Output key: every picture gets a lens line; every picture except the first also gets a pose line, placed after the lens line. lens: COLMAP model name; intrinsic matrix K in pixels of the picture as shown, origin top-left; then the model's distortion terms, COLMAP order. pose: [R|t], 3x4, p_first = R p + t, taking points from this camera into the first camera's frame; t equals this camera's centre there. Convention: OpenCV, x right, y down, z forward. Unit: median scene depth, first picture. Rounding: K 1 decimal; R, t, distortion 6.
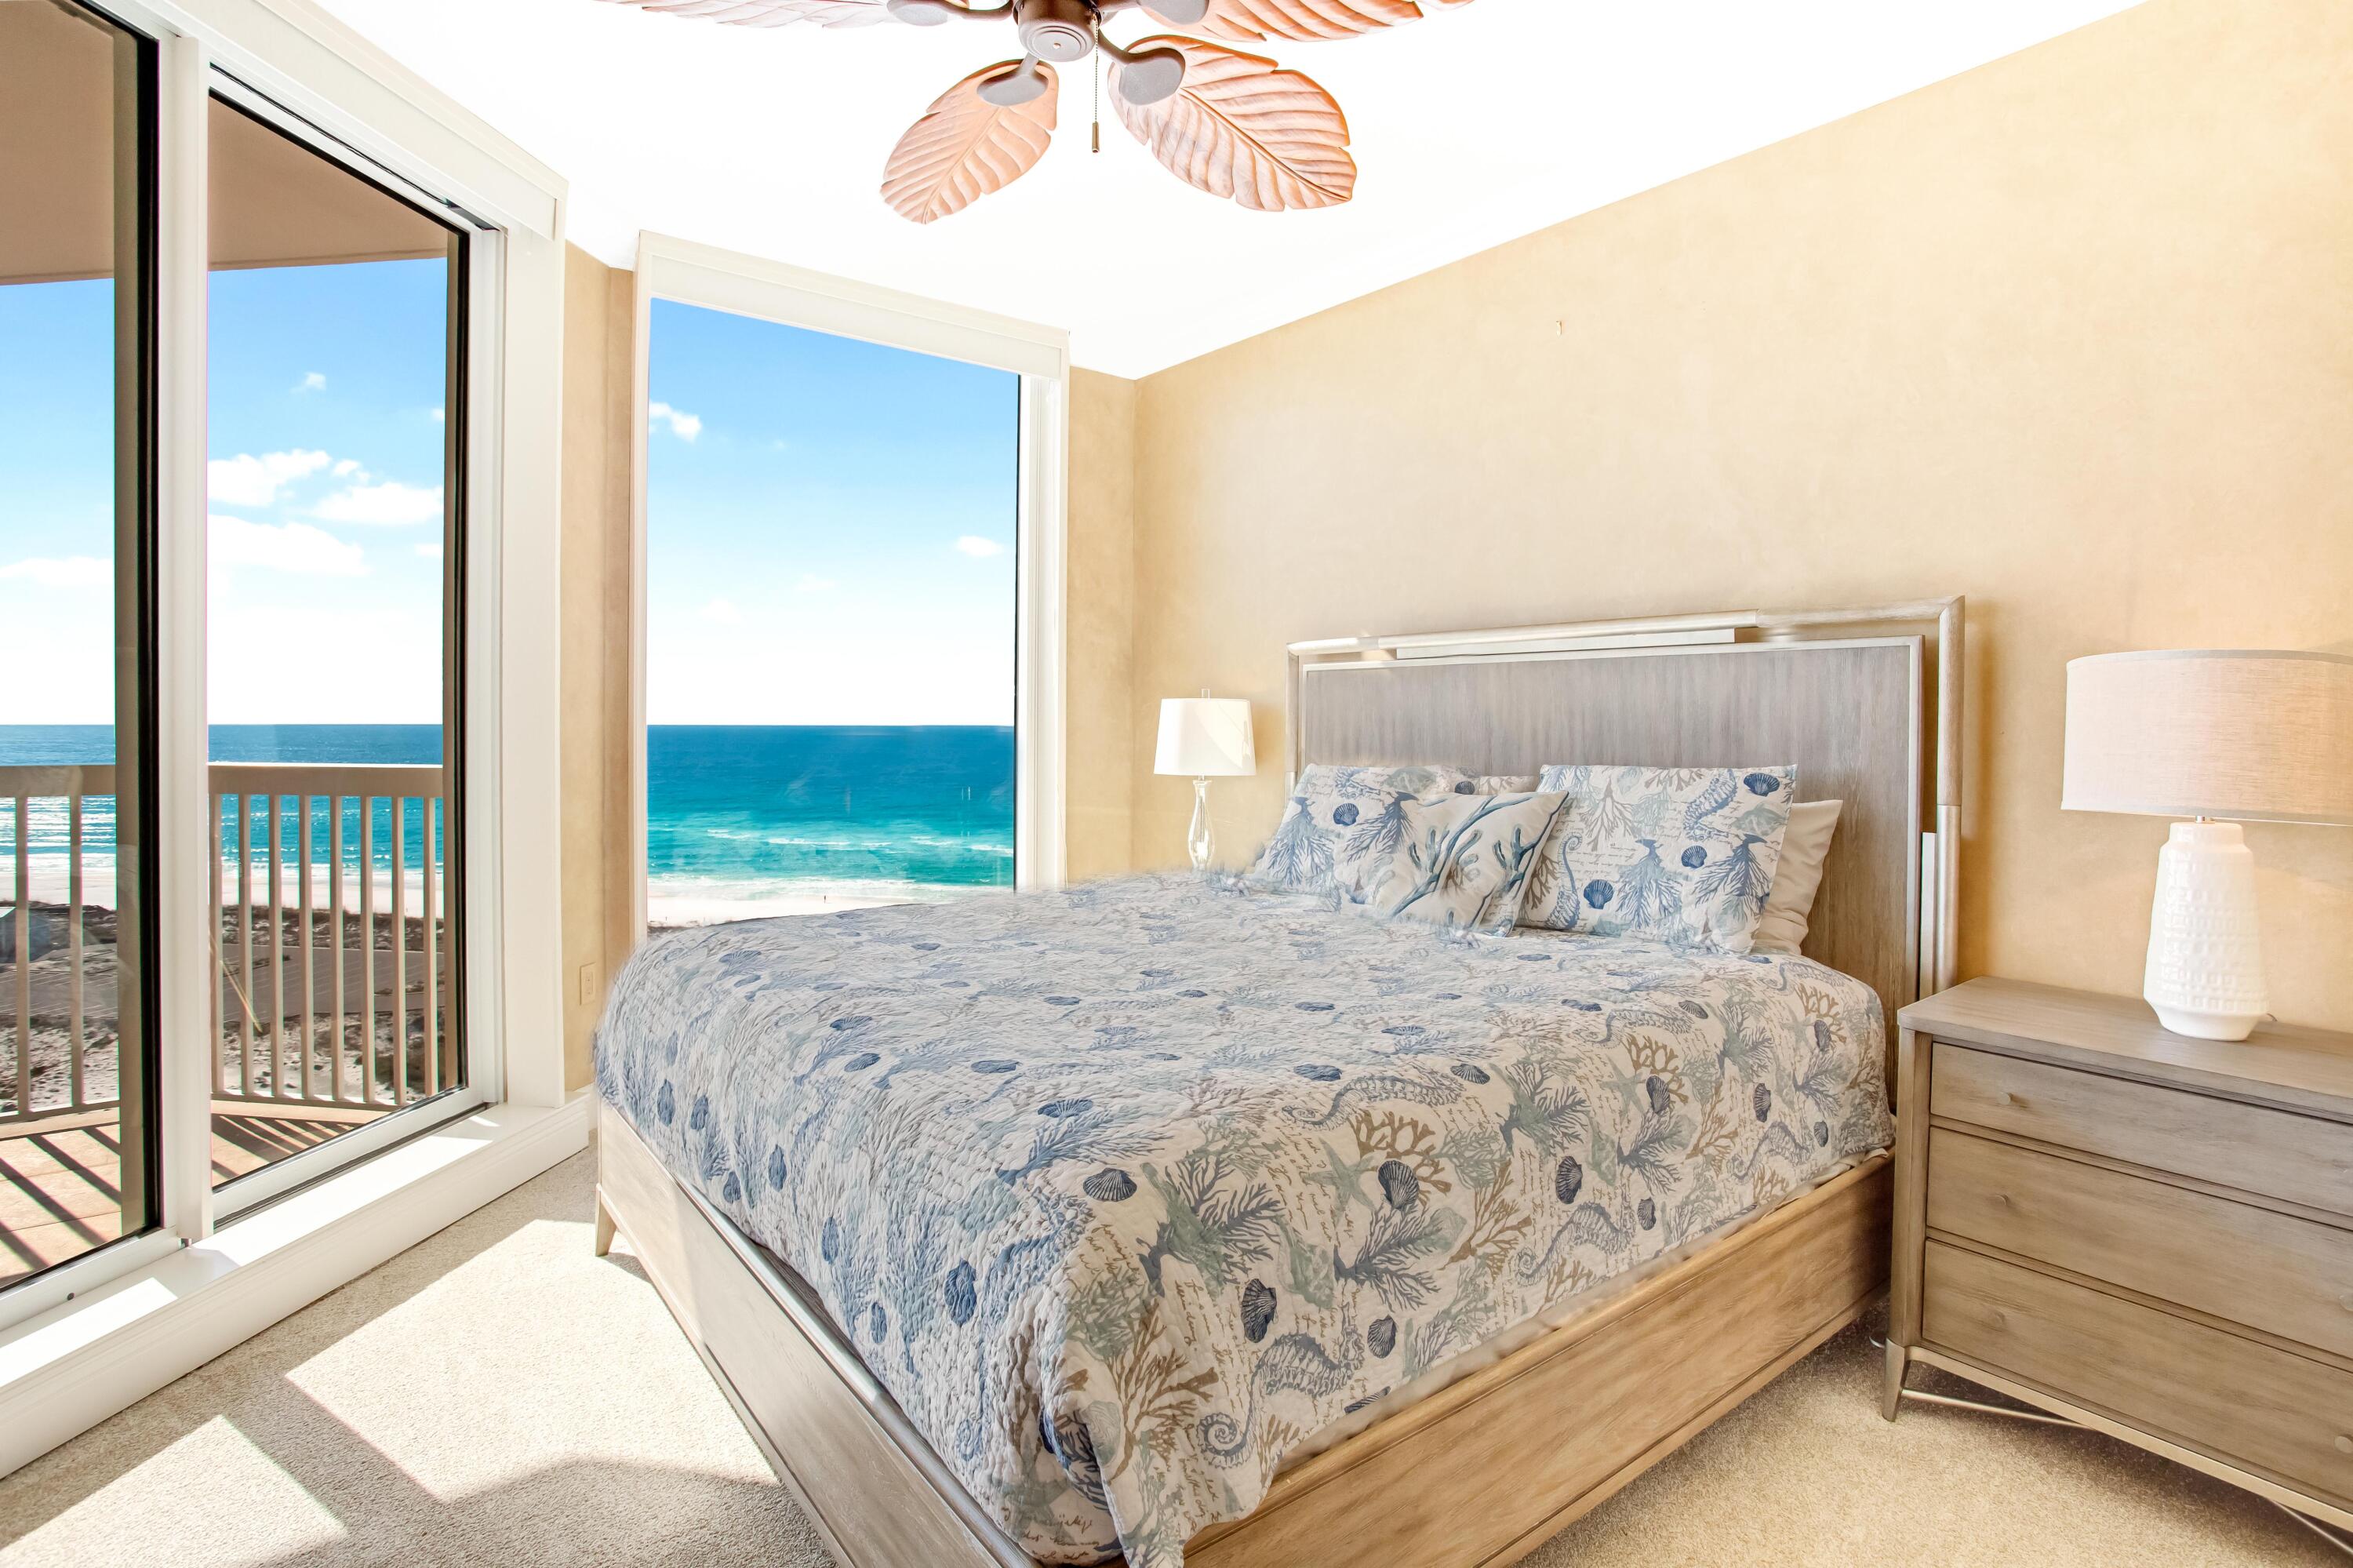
lens RADIAL K [[1158.7, 0, 1184.1], [0, 1158.7, 735.9], [0, 0, 1]] dist [-0.057880, 0.025107]
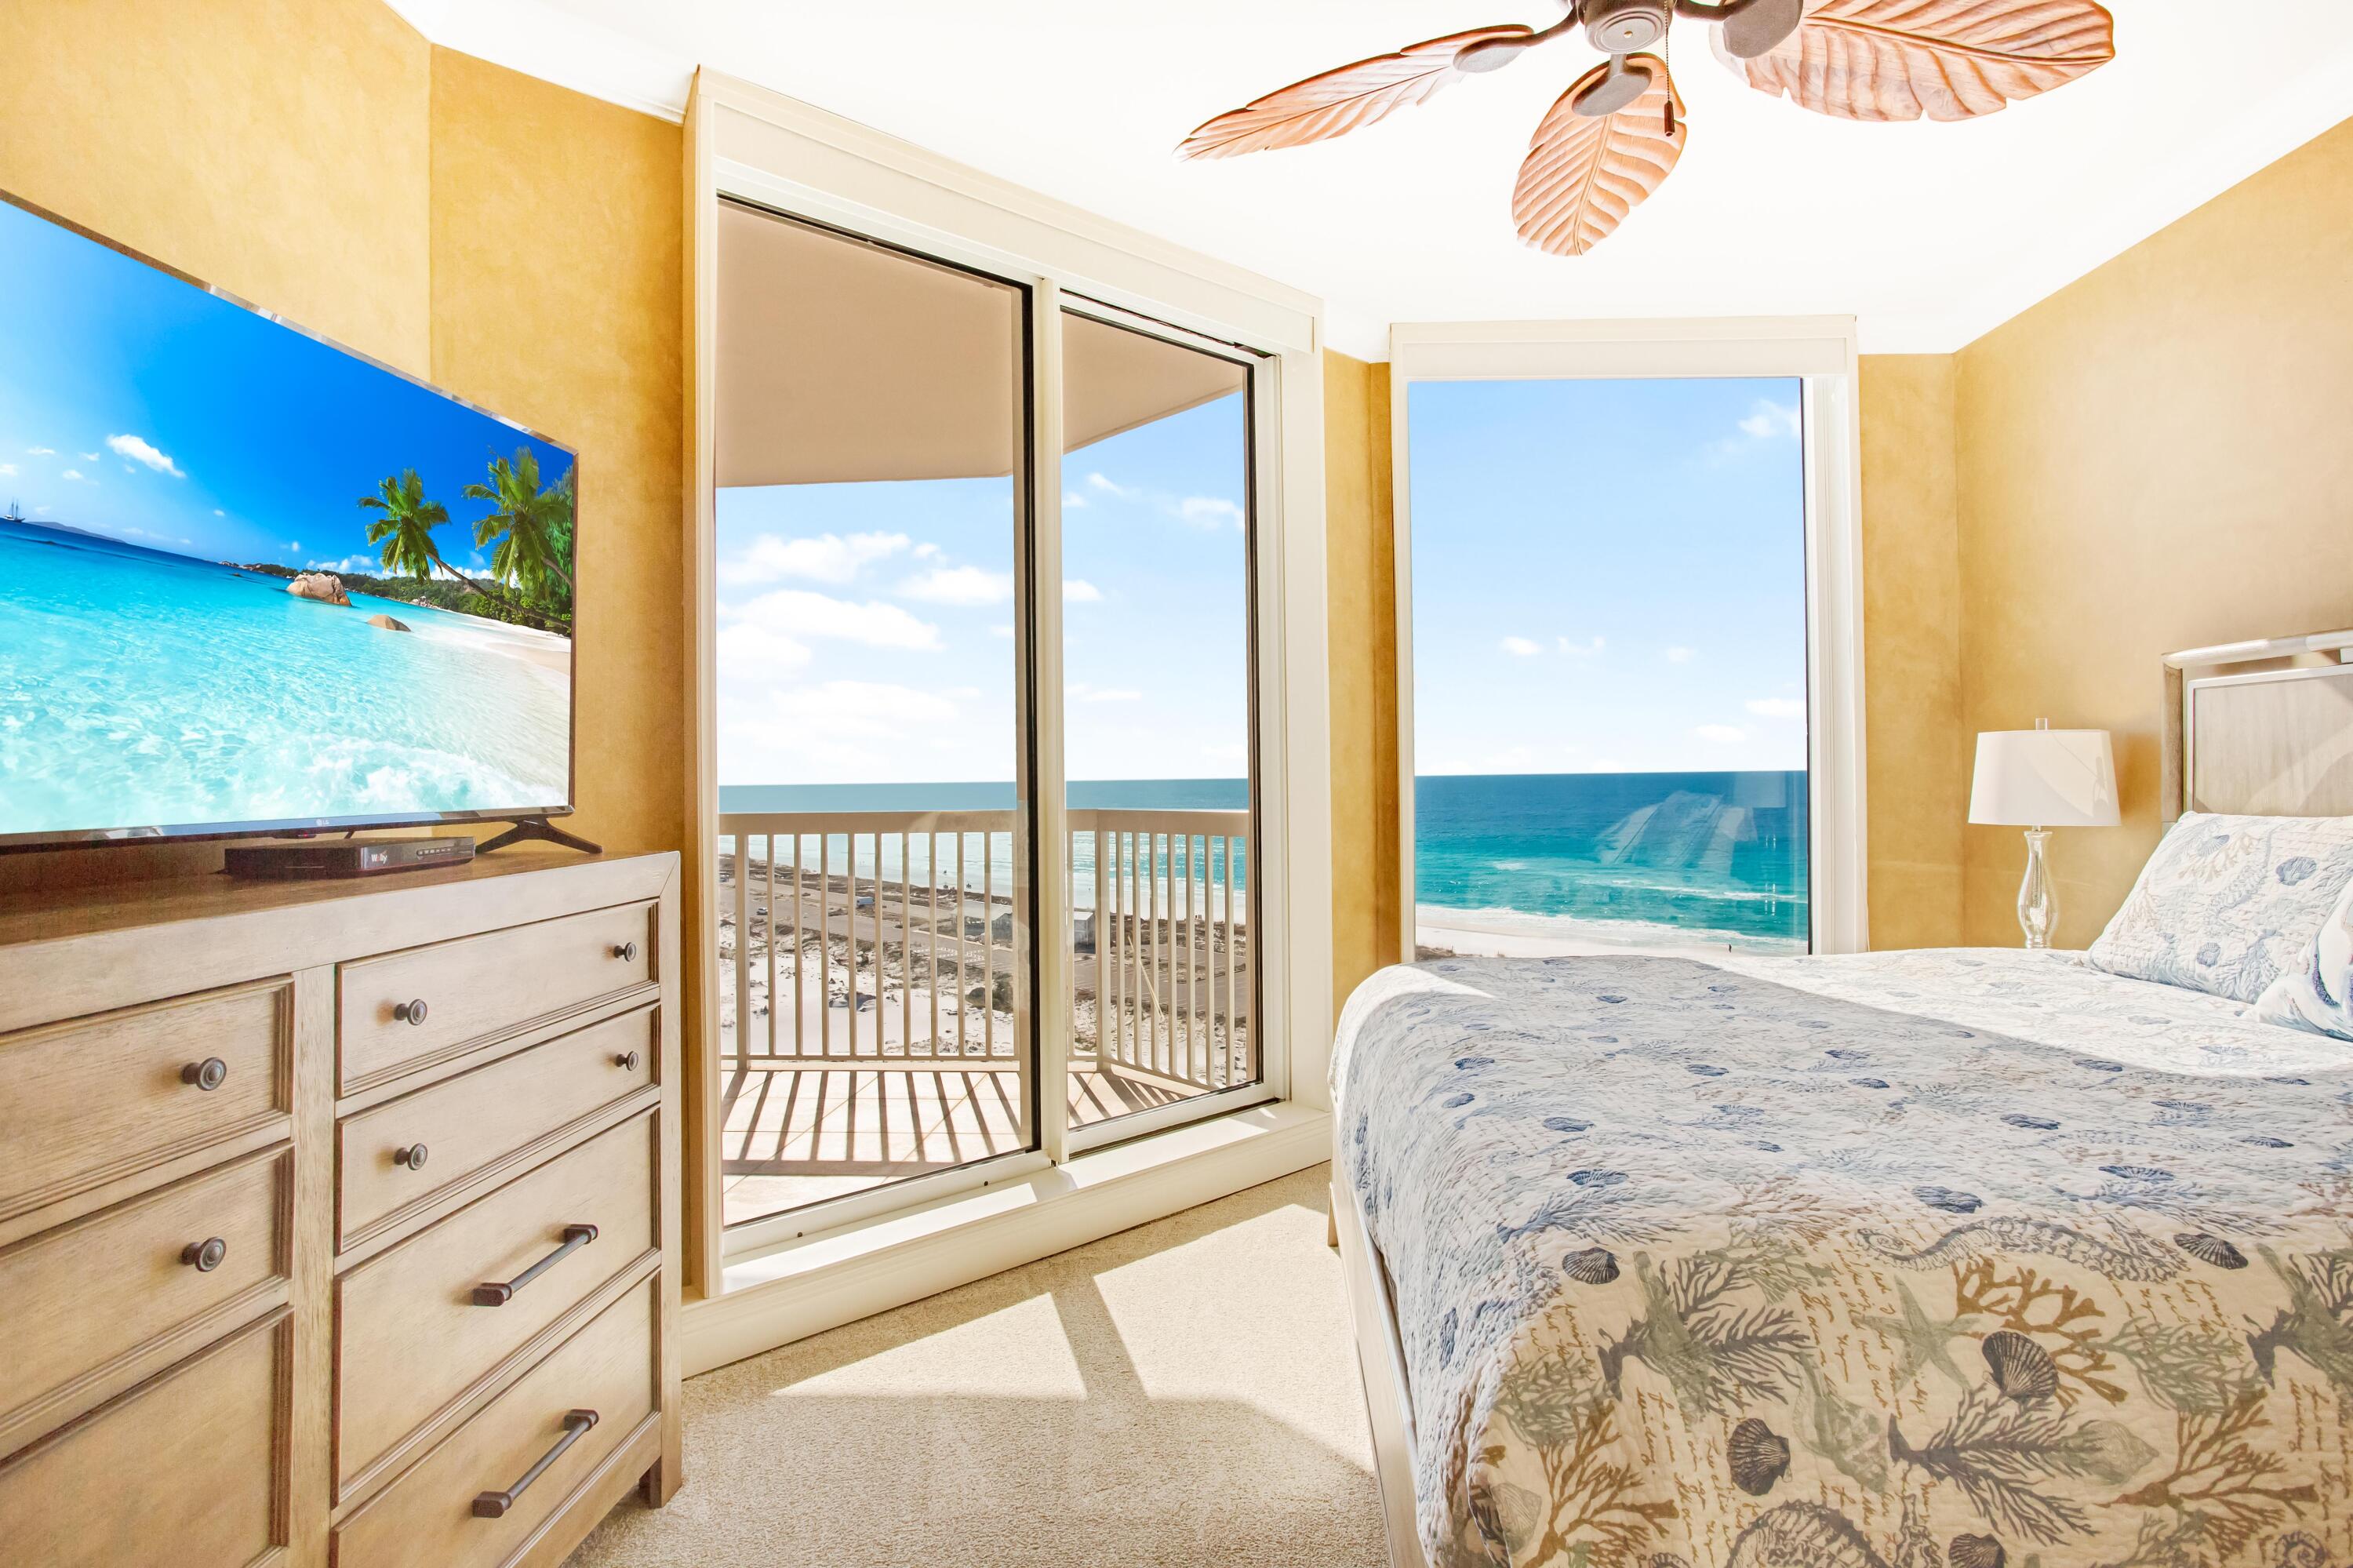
lens RADIAL K [[1158.7, 0, 1192.4], [0, 1158.7, 773.5], [0, 0, 1]] dist [-0.057880, 0.025107]
pose [[0.764277, -0.017256, -0.644657, 0.168308], [0.011356, 0.999847, -0.013300, 0.003954], [0.644788, 0.002844, 0.764357, 0.057143]]
